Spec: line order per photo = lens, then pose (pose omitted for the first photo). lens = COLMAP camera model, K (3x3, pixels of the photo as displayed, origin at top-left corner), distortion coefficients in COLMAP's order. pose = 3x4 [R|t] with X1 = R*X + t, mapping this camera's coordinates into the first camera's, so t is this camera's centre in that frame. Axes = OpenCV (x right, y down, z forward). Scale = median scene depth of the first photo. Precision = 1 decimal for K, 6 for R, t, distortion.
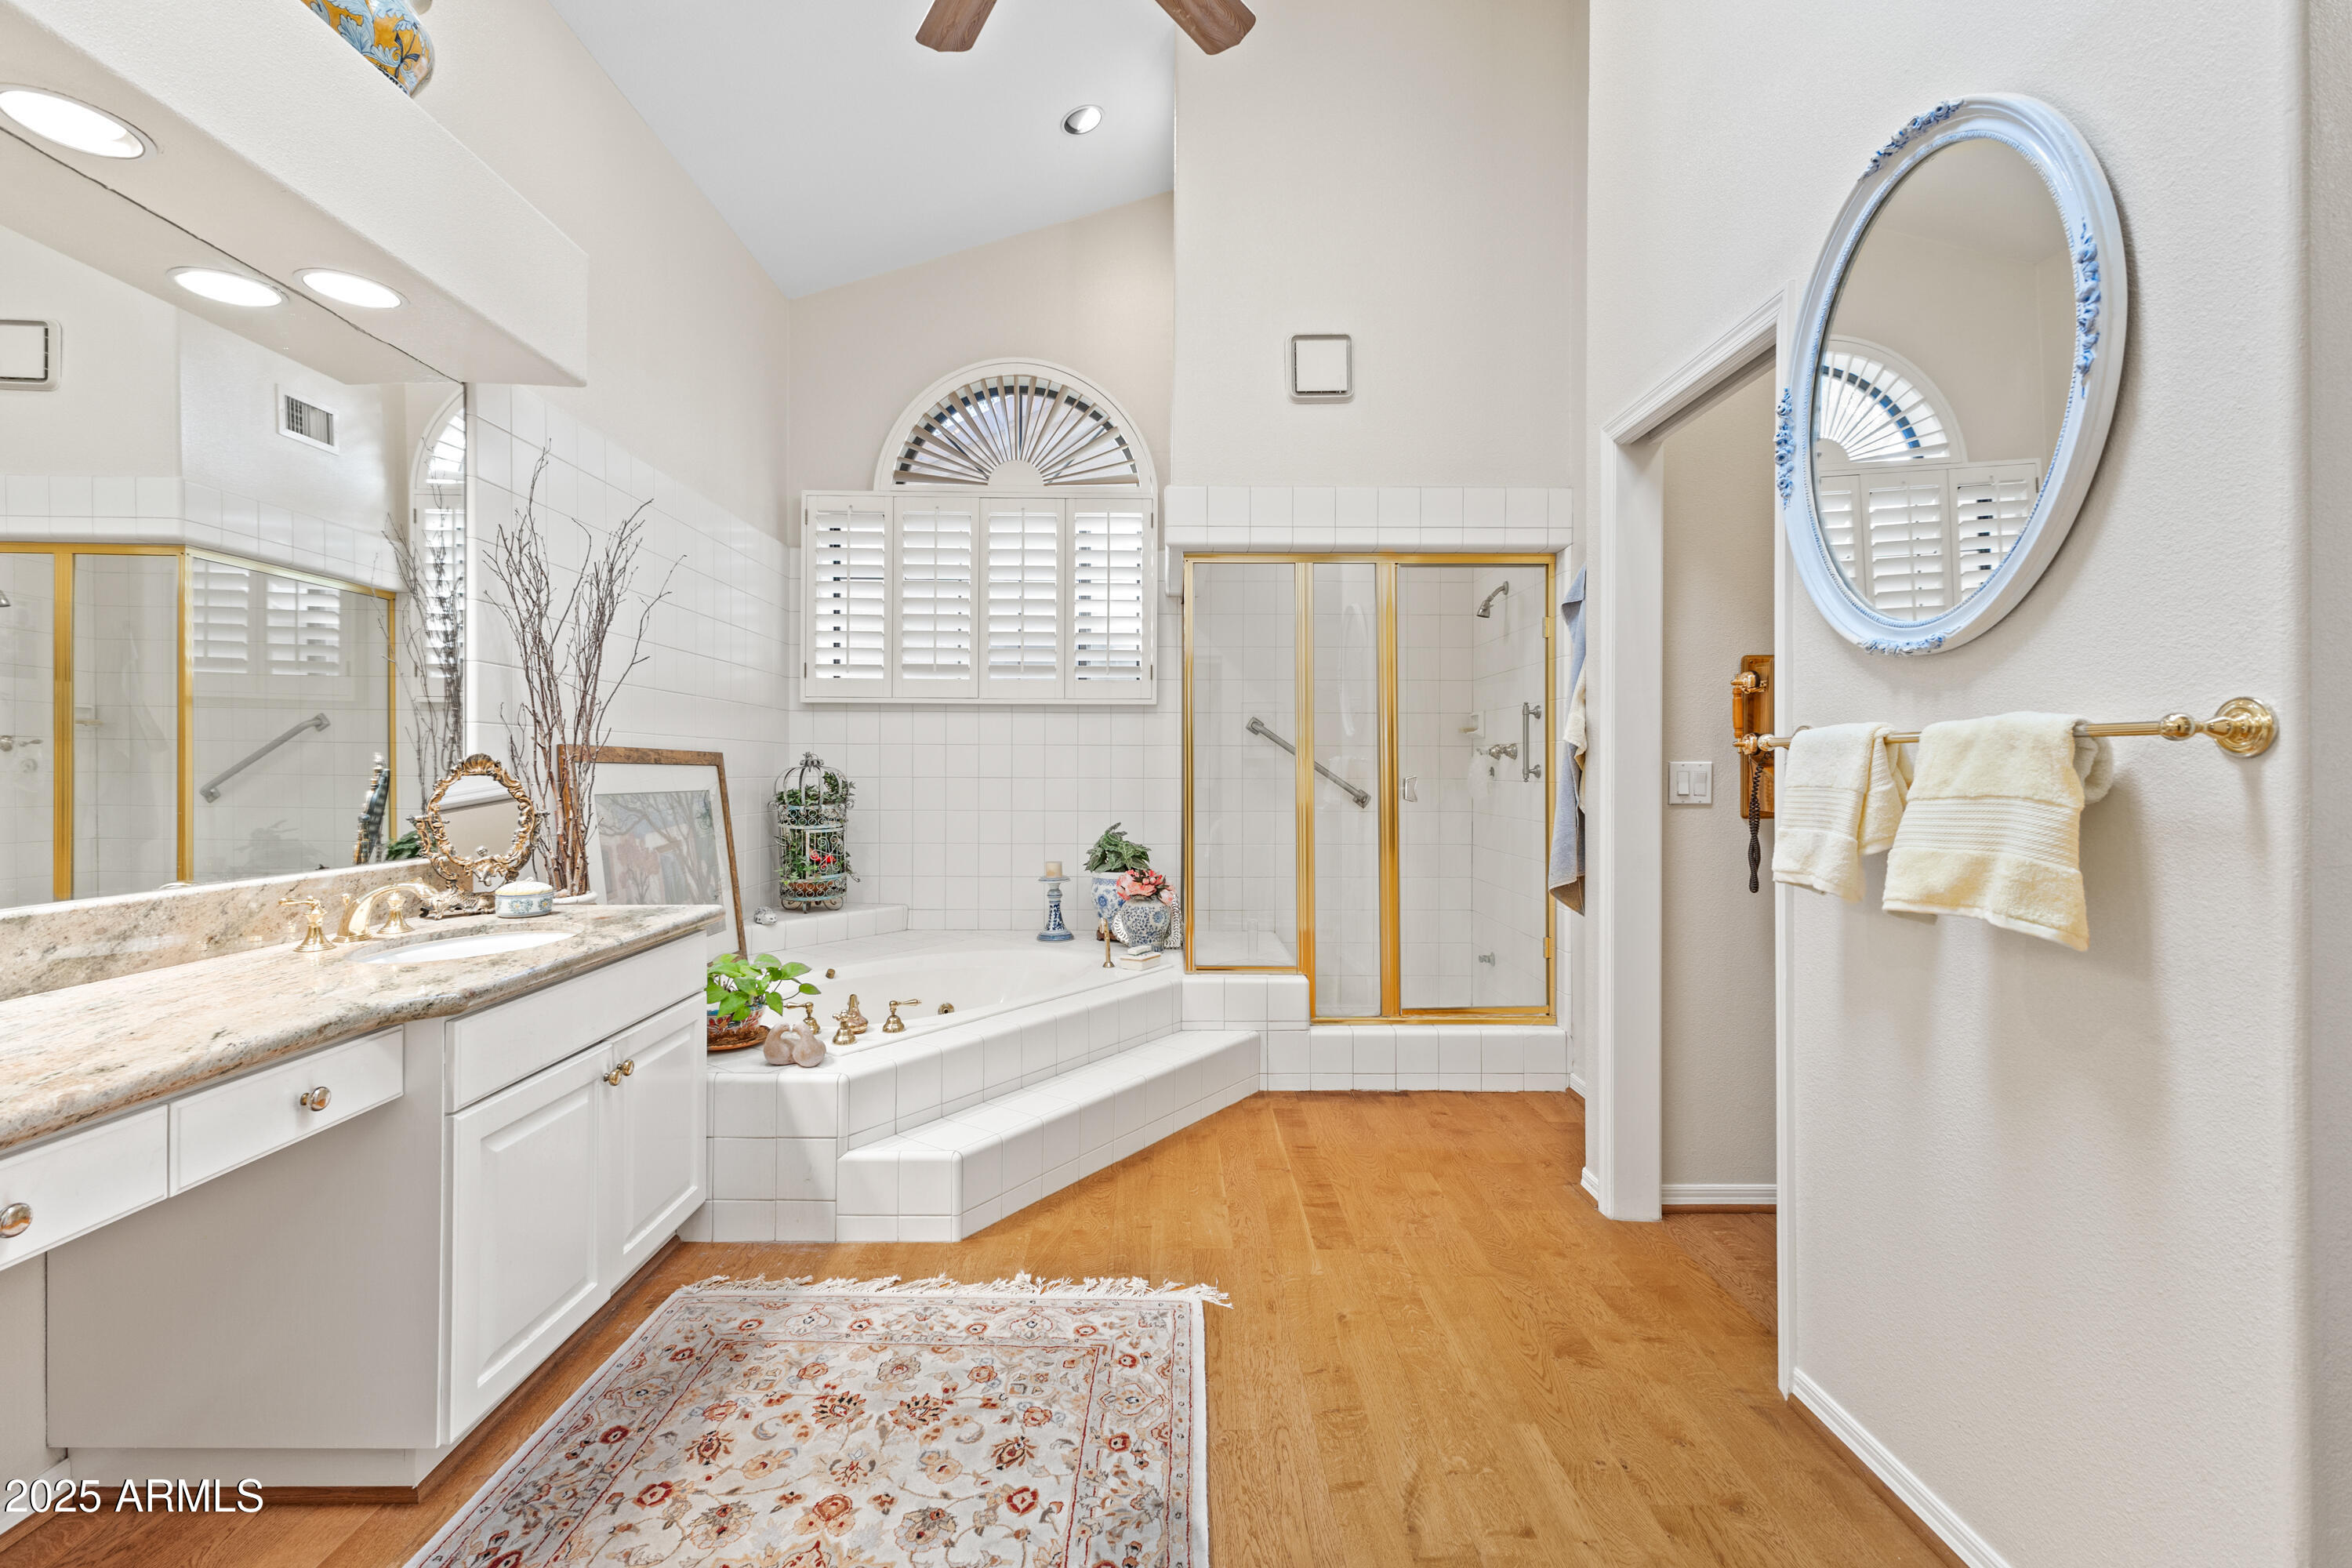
lens RADIAL K [[1023.8, 0, 1176.0], [0, 1023.8, 784.0], [0, 0, 1]] dist [0.002479, 0.000862]
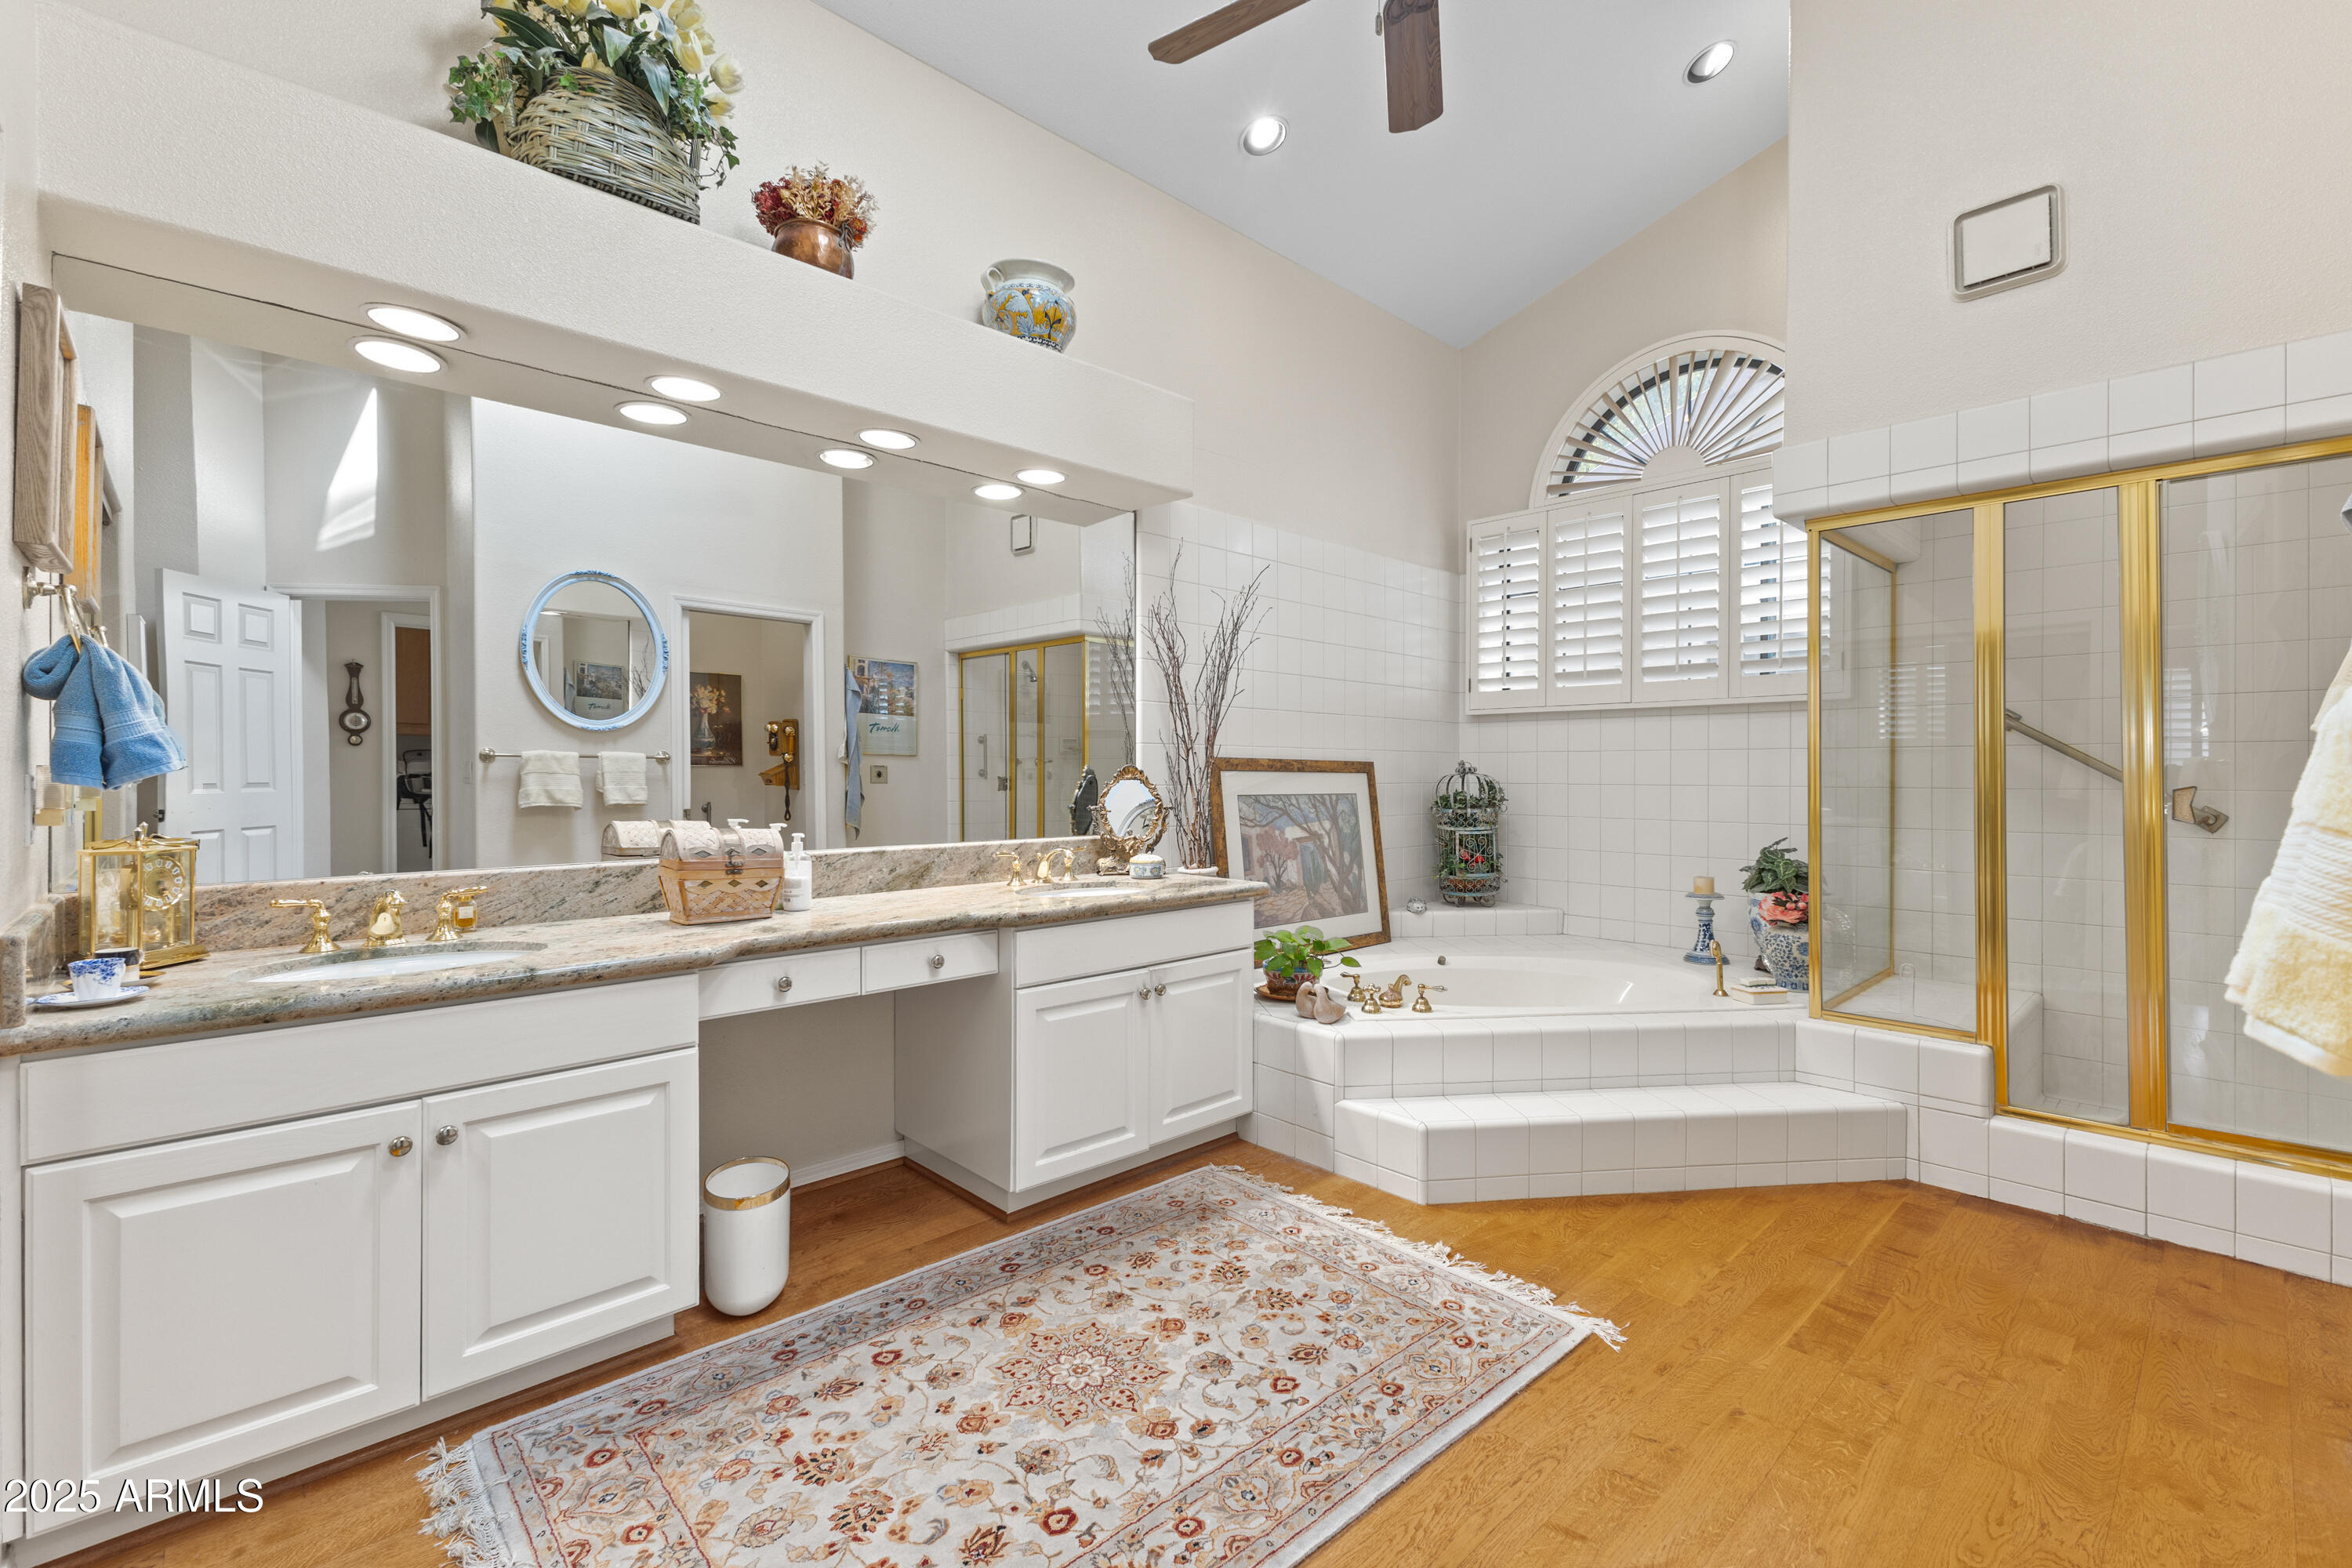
lens RADIAL K [[1016.3, 0, 1174.2], [0, 1016.3, 794.4], [0, 0, 1]] dist [0.000438, -0.000080]
pose [[0.674746, 0.013047, -0.737935, 0.405926], [-0.010940, 0.999911, 0.007676, 0.000171], [0.737969, 0.002894, 0.674828, 0.064488]]
